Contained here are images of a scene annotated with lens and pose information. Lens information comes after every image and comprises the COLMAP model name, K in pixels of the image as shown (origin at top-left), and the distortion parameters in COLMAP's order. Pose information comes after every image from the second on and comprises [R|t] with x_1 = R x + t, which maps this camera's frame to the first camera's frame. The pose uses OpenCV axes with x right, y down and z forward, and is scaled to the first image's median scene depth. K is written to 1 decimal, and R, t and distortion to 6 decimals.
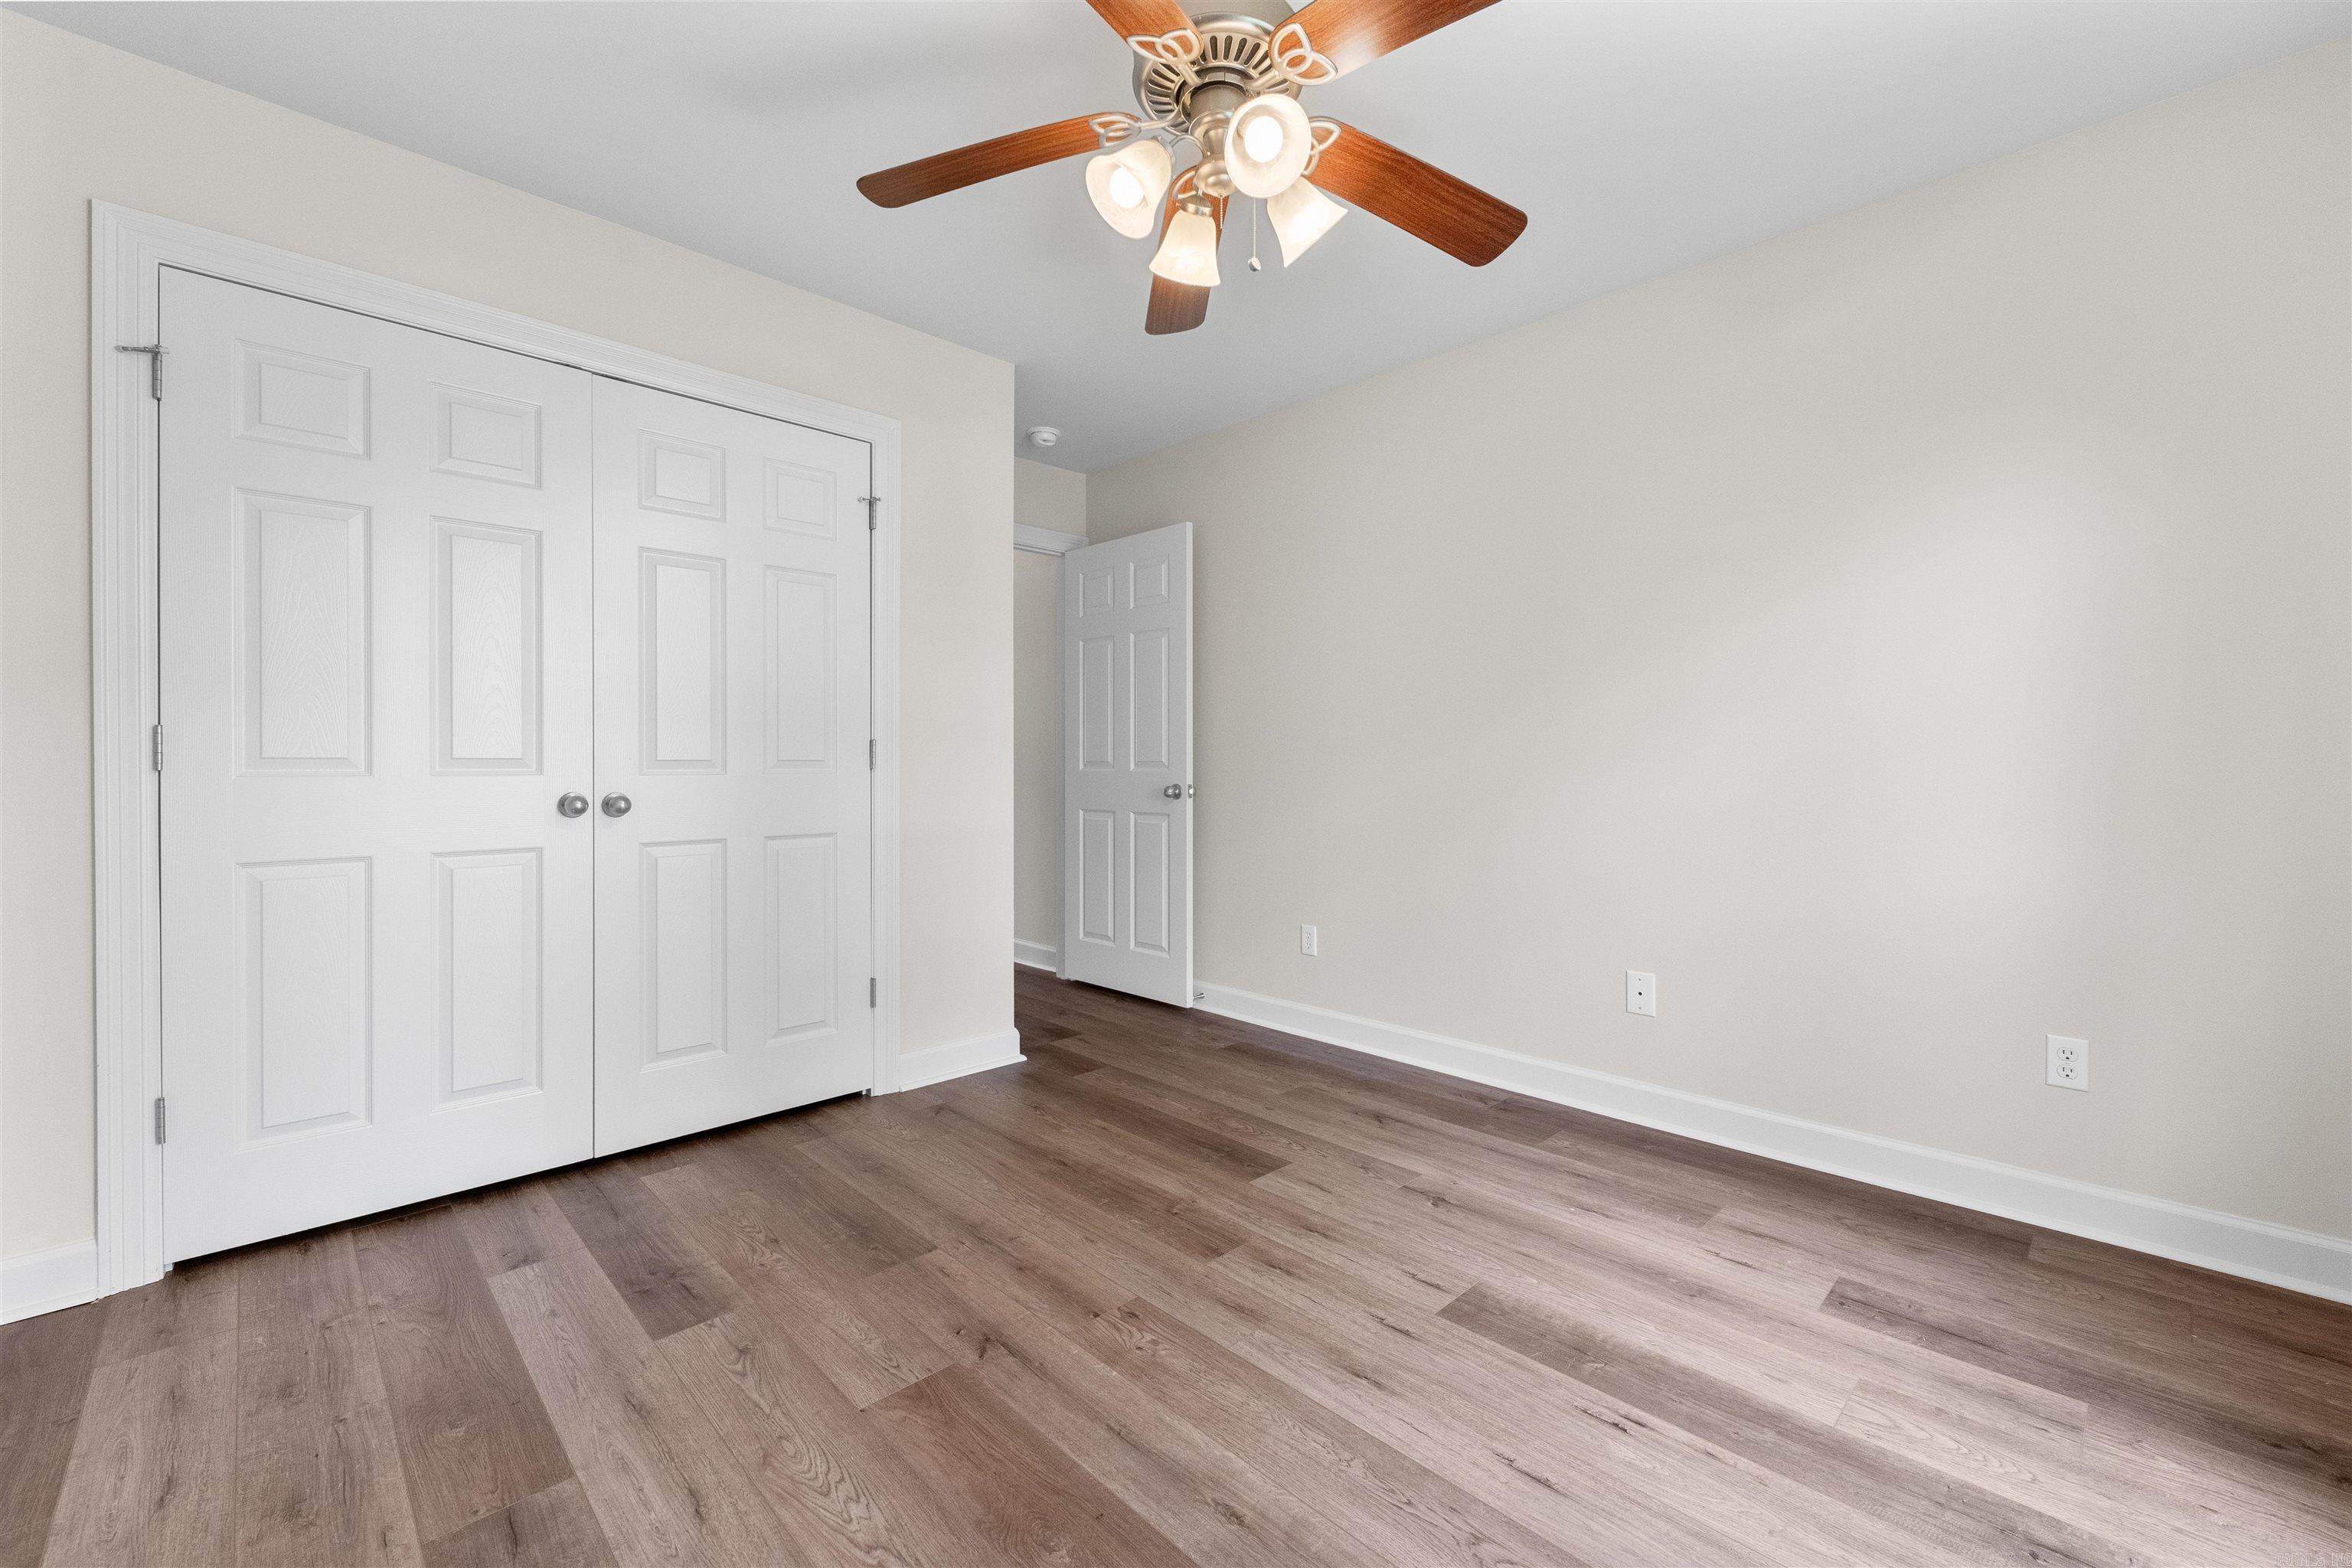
lens RADIAL K [[951.5, 0, 1171.0], [0, 951.5, 769.8], [0, 0, 1]] dist [0.010891, -0.004573]
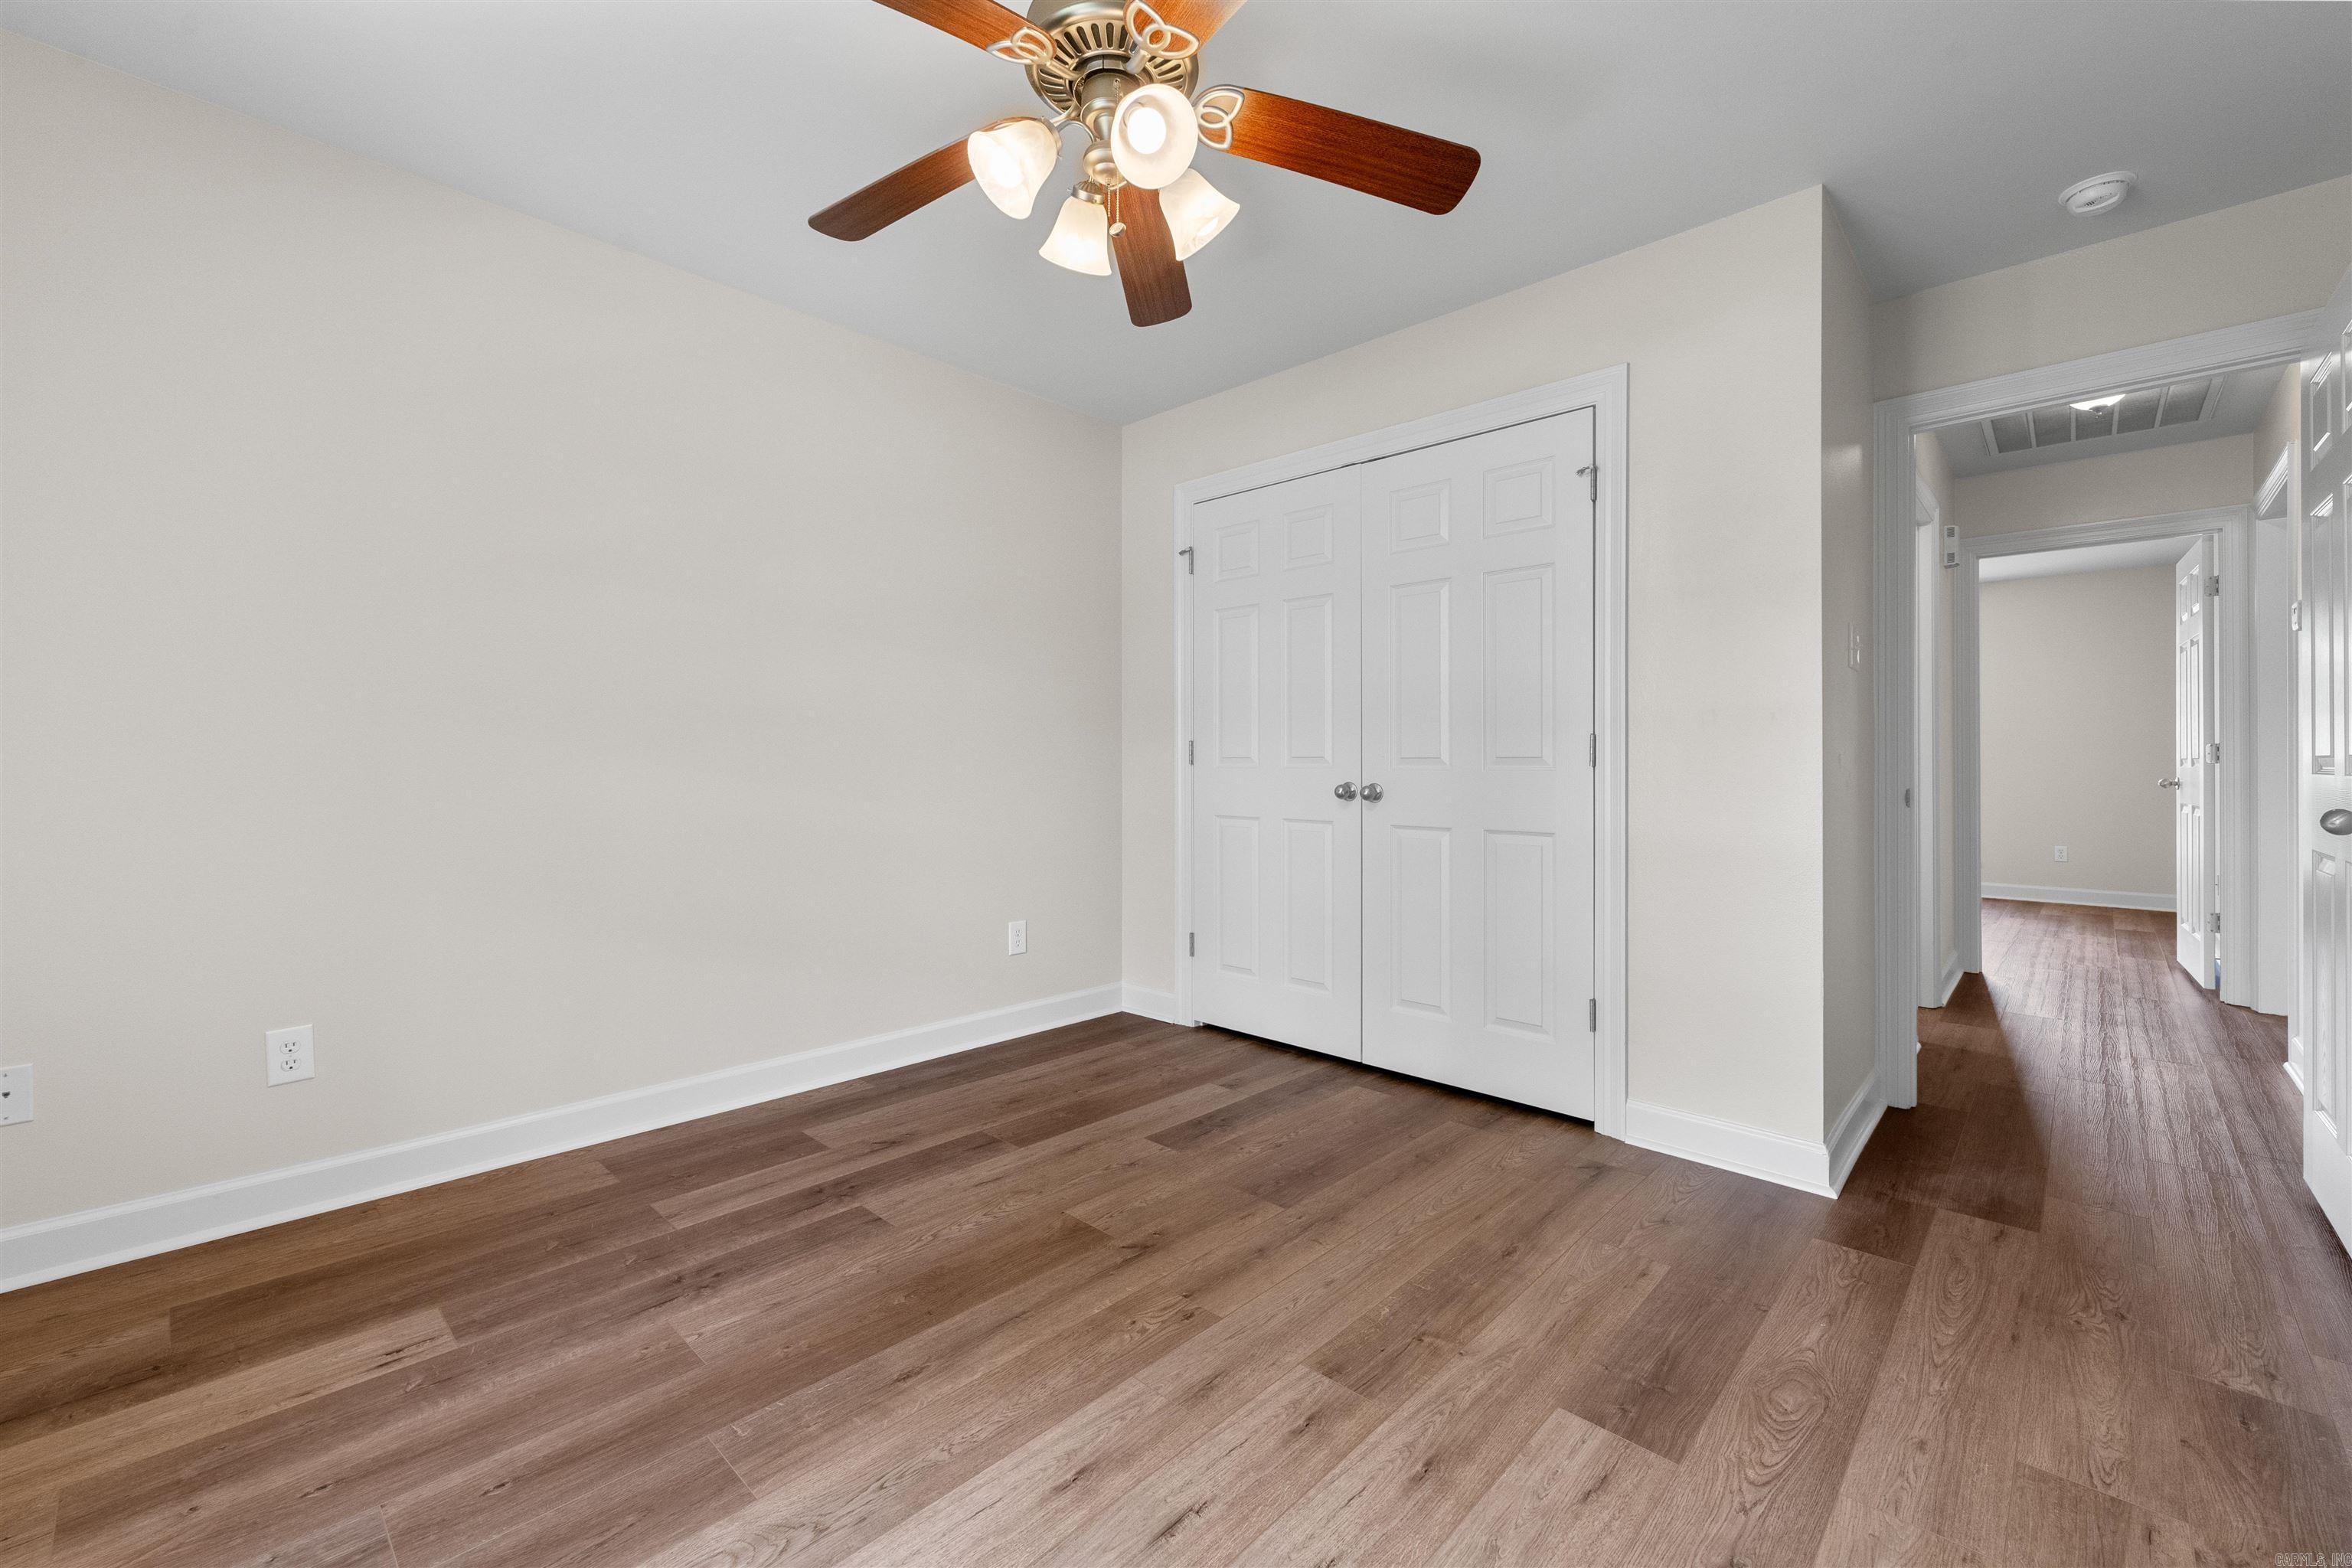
lens RADIAL K [[959.7, 0, 1172.4], [0, 959.7, 761.5], [0, 0, 1]] dist [0.013303, -0.006052]
pose [[0.041392, -0.002078, -0.999141, 0.823610], [-0.006121, 0.999979, -0.002333, -0.000407], [0.999124, 0.006213, 0.041378, 0.808302]]
